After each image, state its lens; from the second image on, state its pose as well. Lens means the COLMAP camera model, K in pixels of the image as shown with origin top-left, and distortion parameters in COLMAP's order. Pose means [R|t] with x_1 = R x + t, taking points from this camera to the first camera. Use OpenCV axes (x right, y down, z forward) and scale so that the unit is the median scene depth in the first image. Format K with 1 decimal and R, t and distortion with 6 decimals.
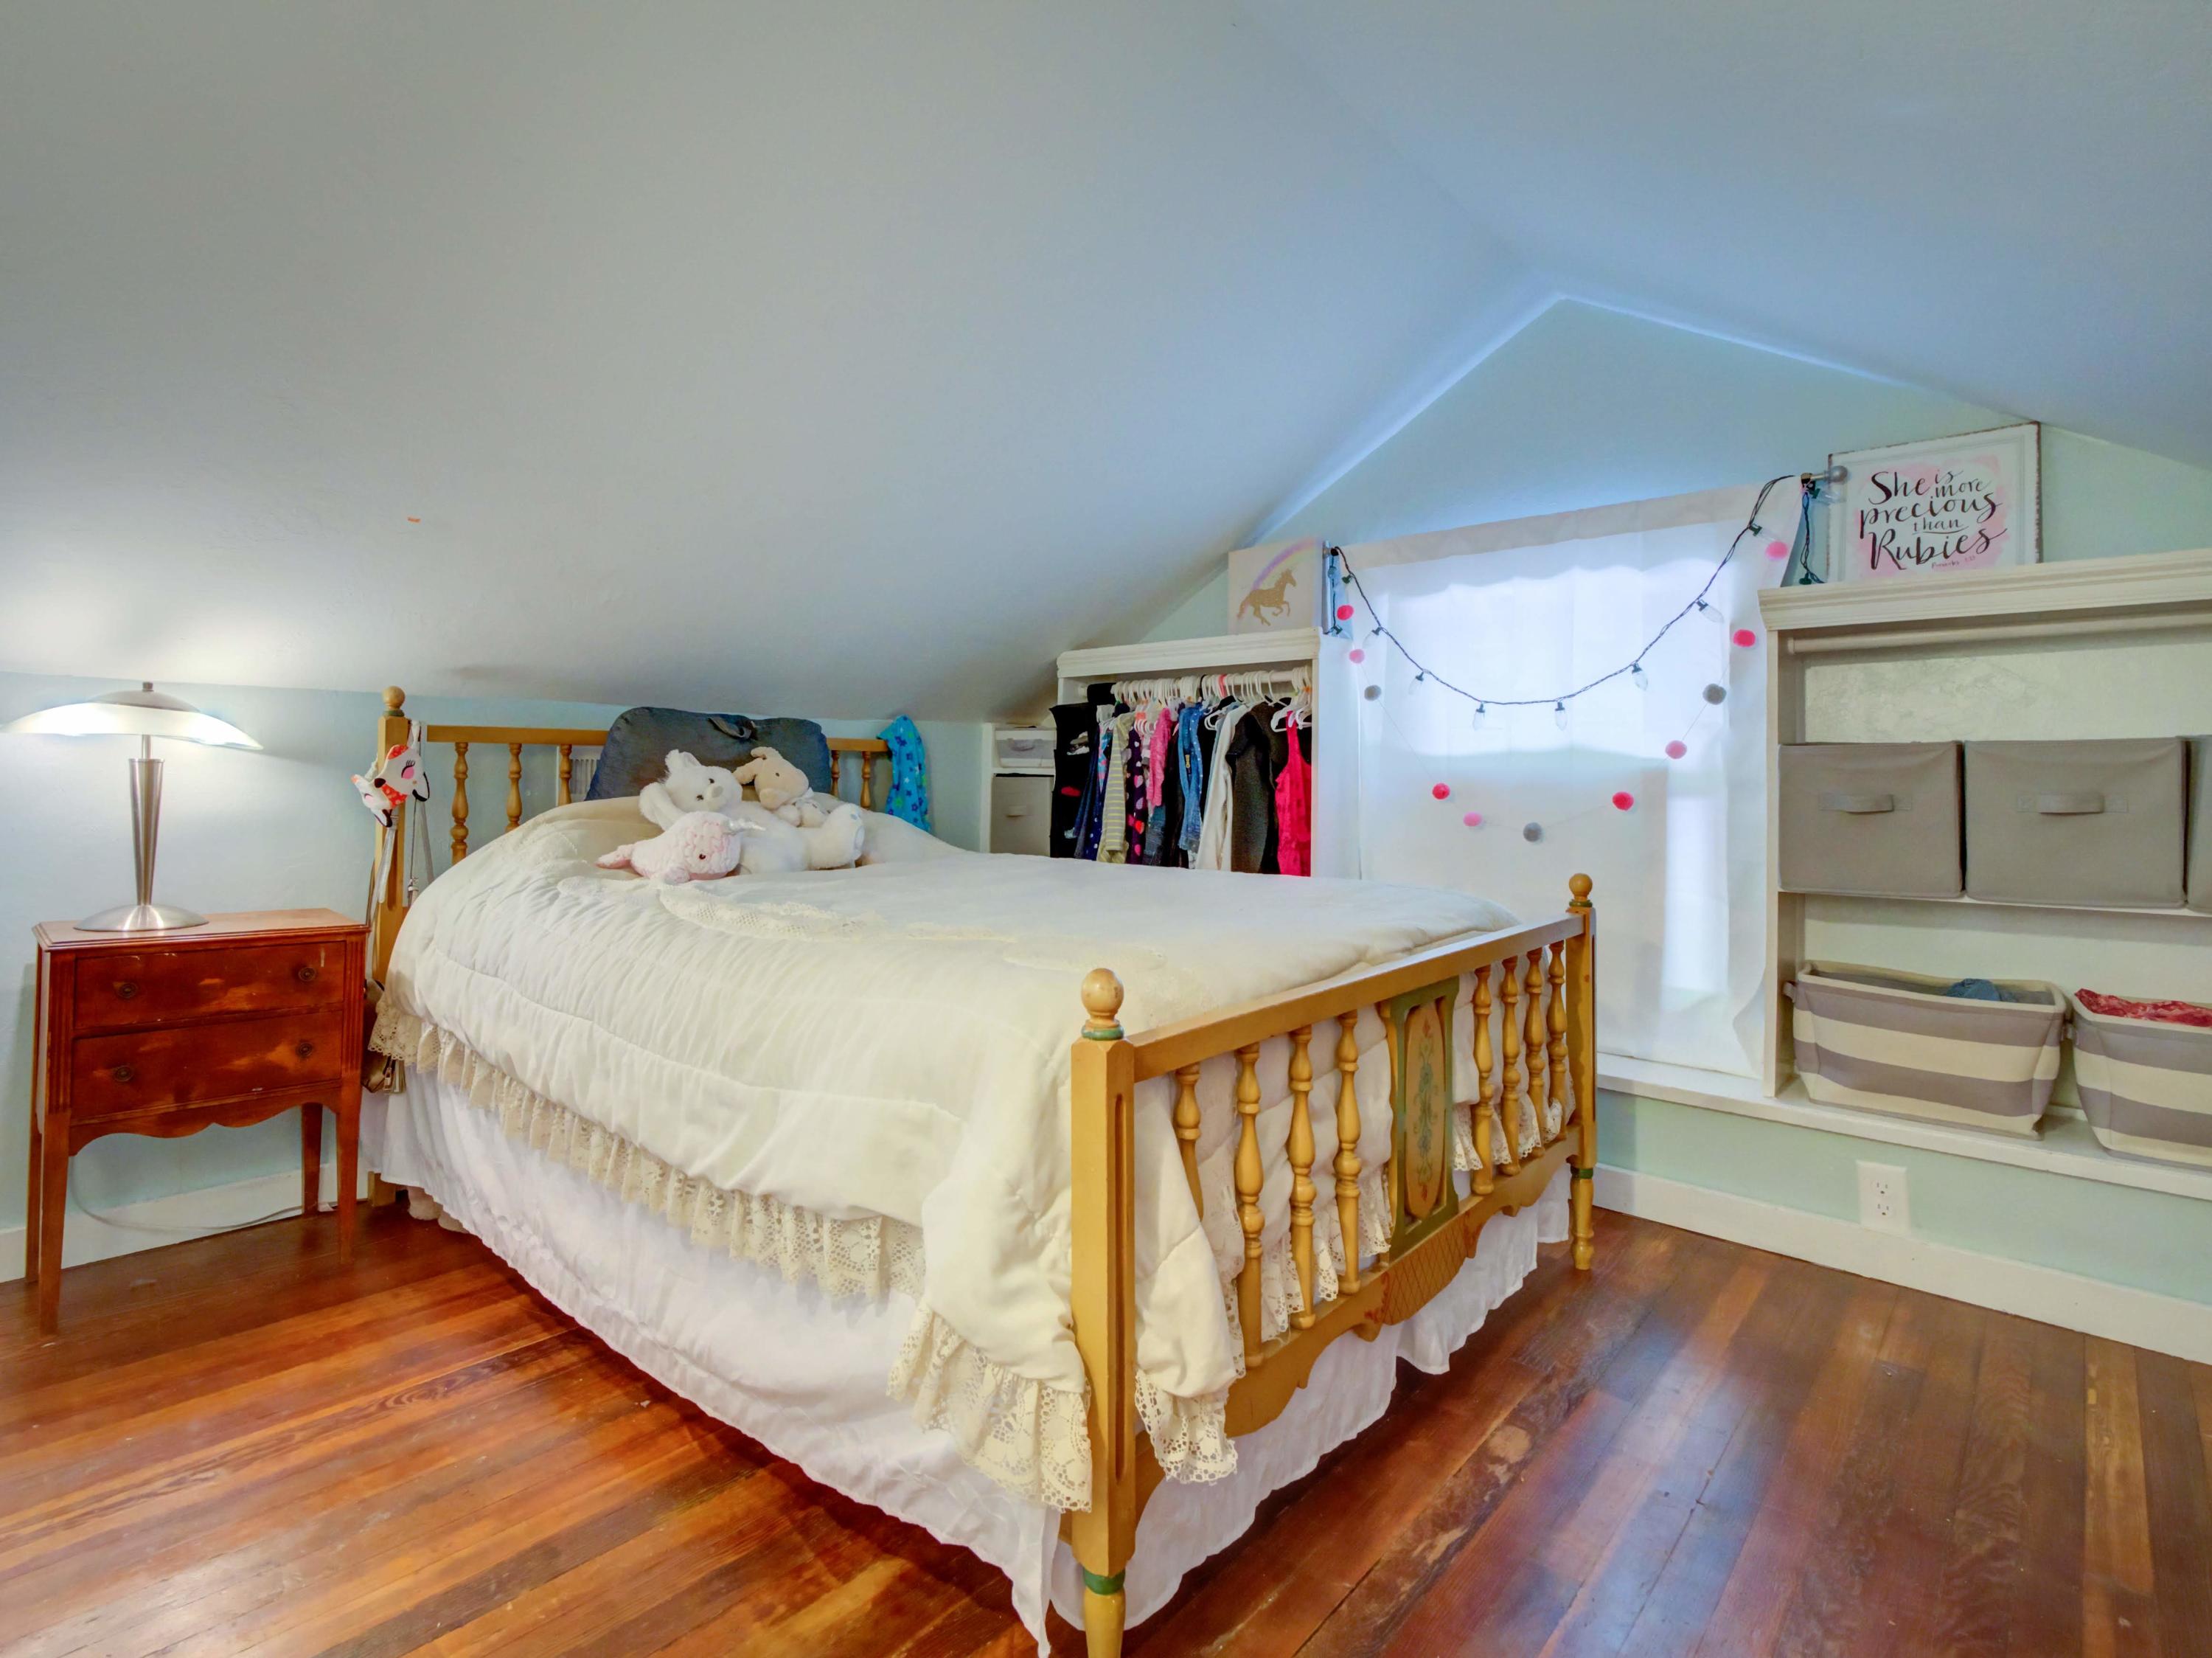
lens RADIAL K [[1022.8, 0, 1105.7], [0, 1022.8, 814.0], [0, 0, 1]] dist [0.002365, 0.000269]
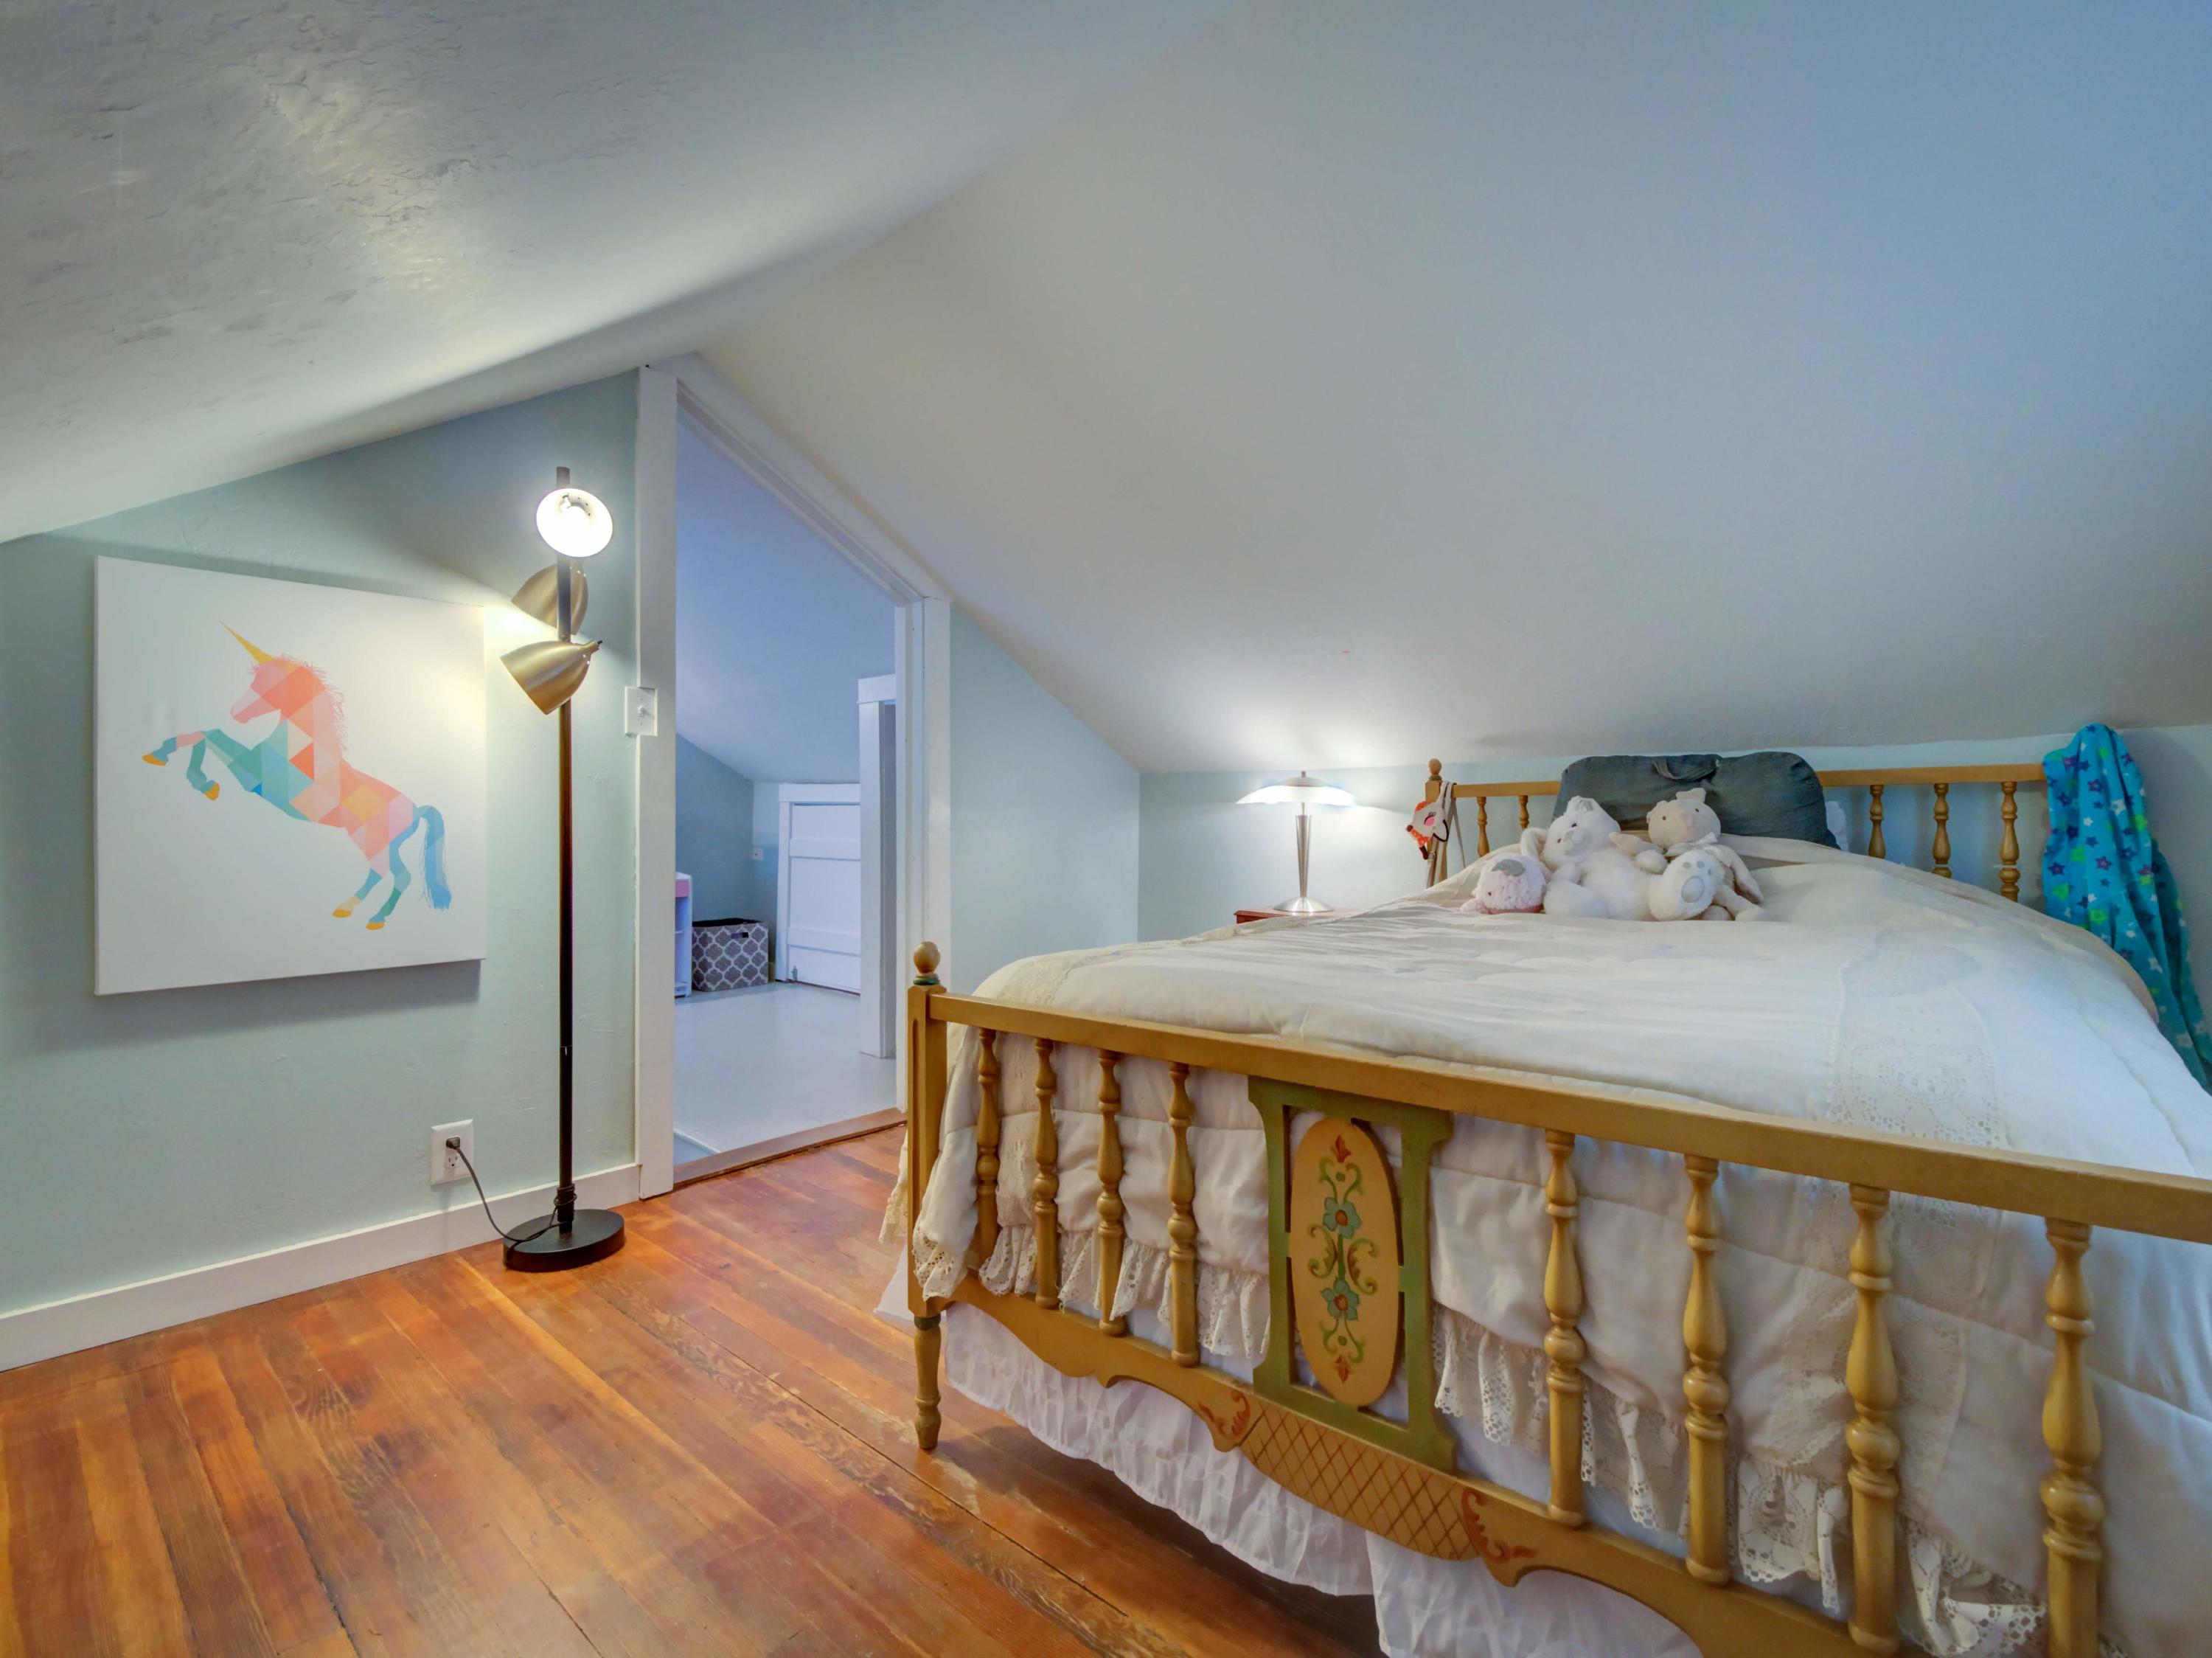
lens RADIAL K [[1022.8, 0, 1105.4], [0, 1022.8, 827.8], [0, 0, 1]] dist [0.002365, 0.000269]
pose [[0.032883, -0.000306, -0.999459, 0.731967], [-0.025121, 0.999684, -0.001132, -0.019095], [0.999143, 0.025145, 0.032865, 0.540645]]
